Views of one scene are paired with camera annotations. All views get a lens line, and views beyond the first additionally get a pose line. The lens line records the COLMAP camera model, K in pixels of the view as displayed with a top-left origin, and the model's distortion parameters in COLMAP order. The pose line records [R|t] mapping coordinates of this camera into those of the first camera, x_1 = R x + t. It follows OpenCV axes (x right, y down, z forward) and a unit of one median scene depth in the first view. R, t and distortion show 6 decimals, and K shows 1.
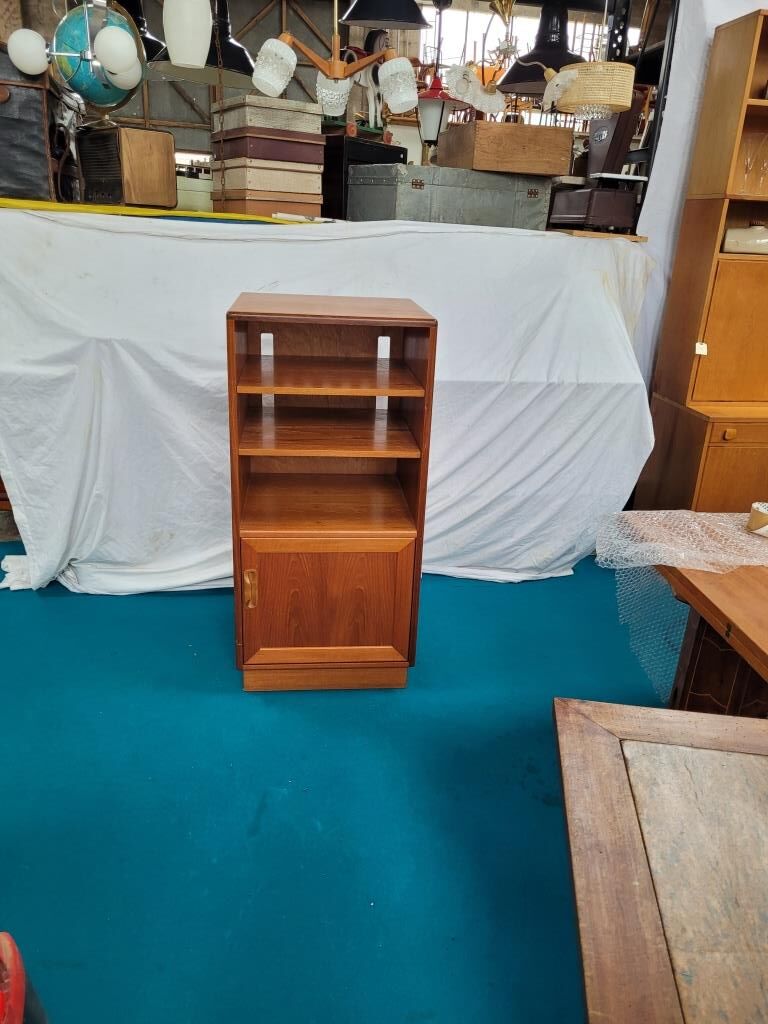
lens RADIAL K [[765.0, 0, 391.7], [0, 765.0, 519.5], [0, 0, 1]] dist [0.047509, -0.035674]
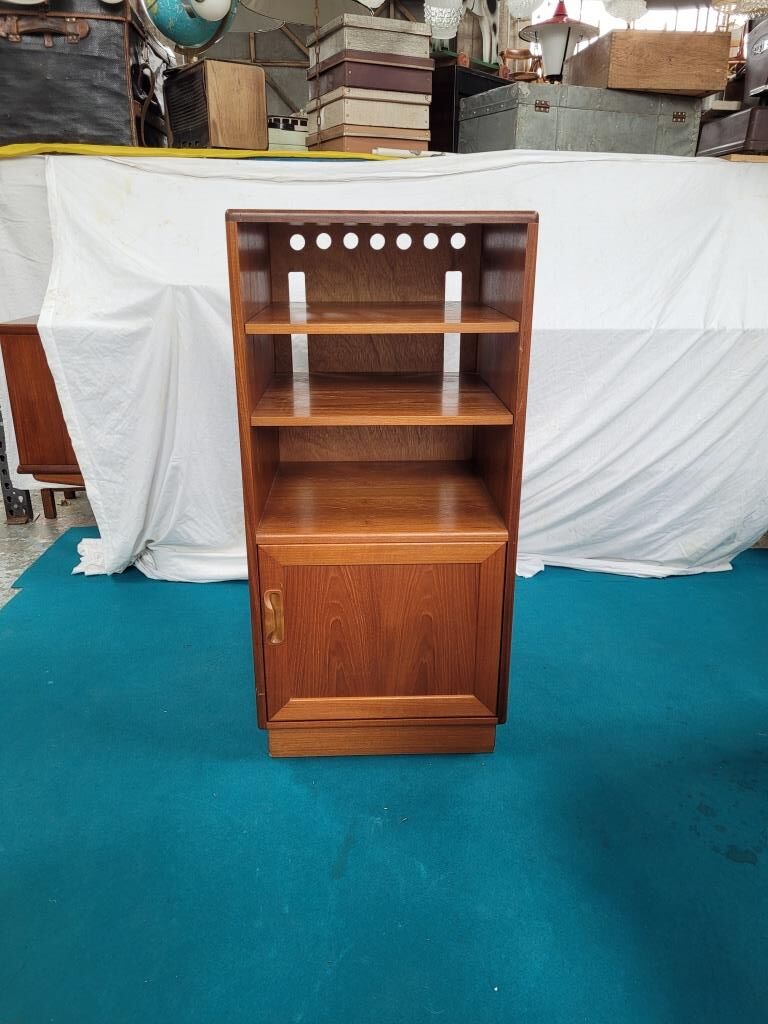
lens RADIAL K [[765.0, 0, 392.3], [0, 765.0, 519.3], [0, 0, 1]] dist [0.047509, -0.035674]
pose [[0.991027, 0.003204, -0.133623, -0.014750], [-0.006356, 0.999711, -0.023166, 0.043557], [0.133510, 0.023808, 0.990761, 0.148383]]
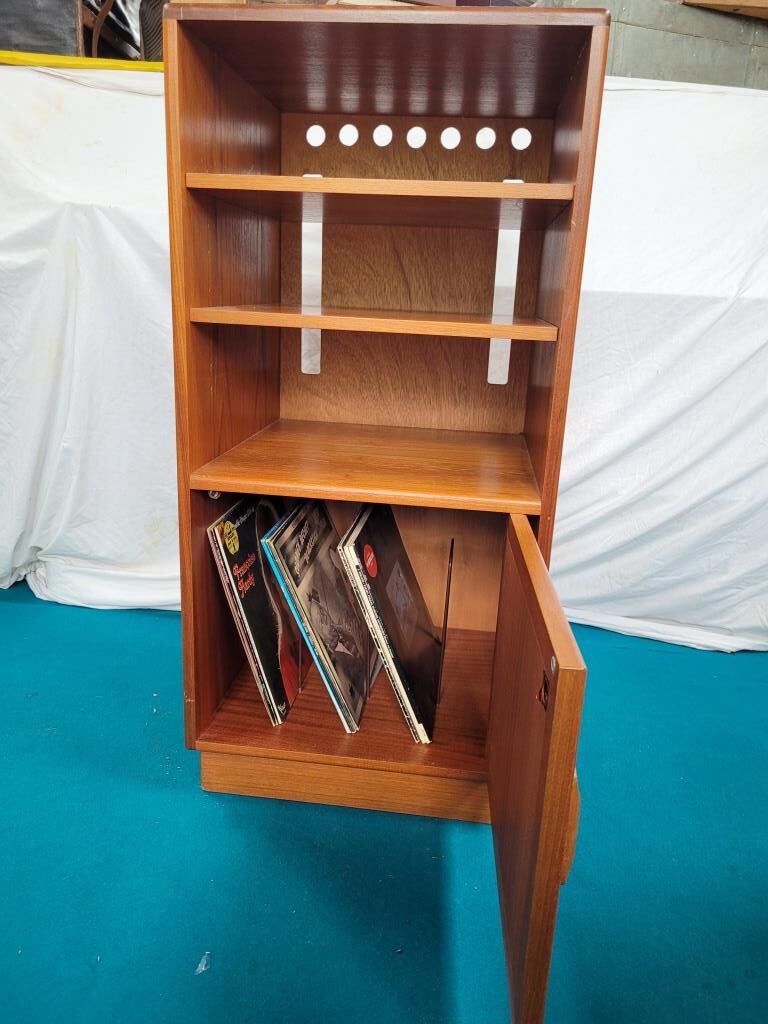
lens RADIAL K [[765.0, 0, 389.9], [0, 765.0, 512.3], [0, 0, 1]] dist [0.047509, -0.035674]
pose [[0.974607, 0.059448, -0.215885, 0.033291], [-0.080787, 0.992532, -0.091395, 0.055299], [0.208840, 0.106515, 0.972132, 0.387116]]
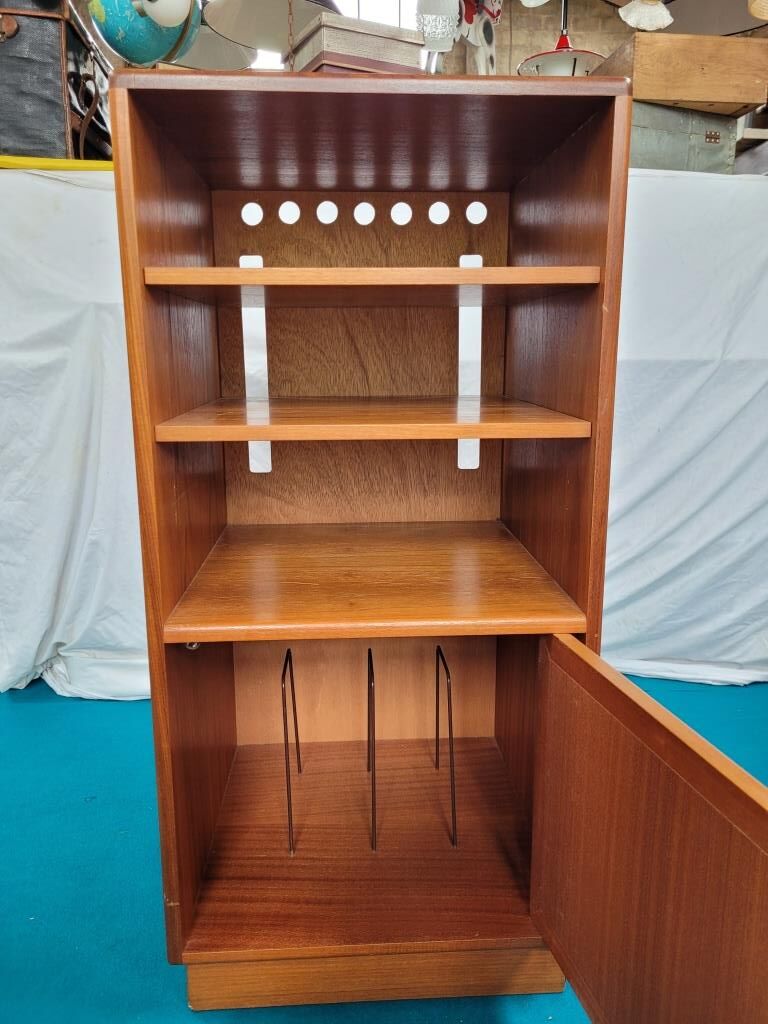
lens RADIAL K [[765.0, 0, 387.4], [0, 765.0, 509.1], [0, 0, 1]] dist [0.047509, -0.035674]
pose [[0.992397, -0.026702, -0.120147, -0.048223], [0.006185, 0.985770, -0.167988, 0.048533], [0.122923, 0.165968, 0.978440, 0.351716]]
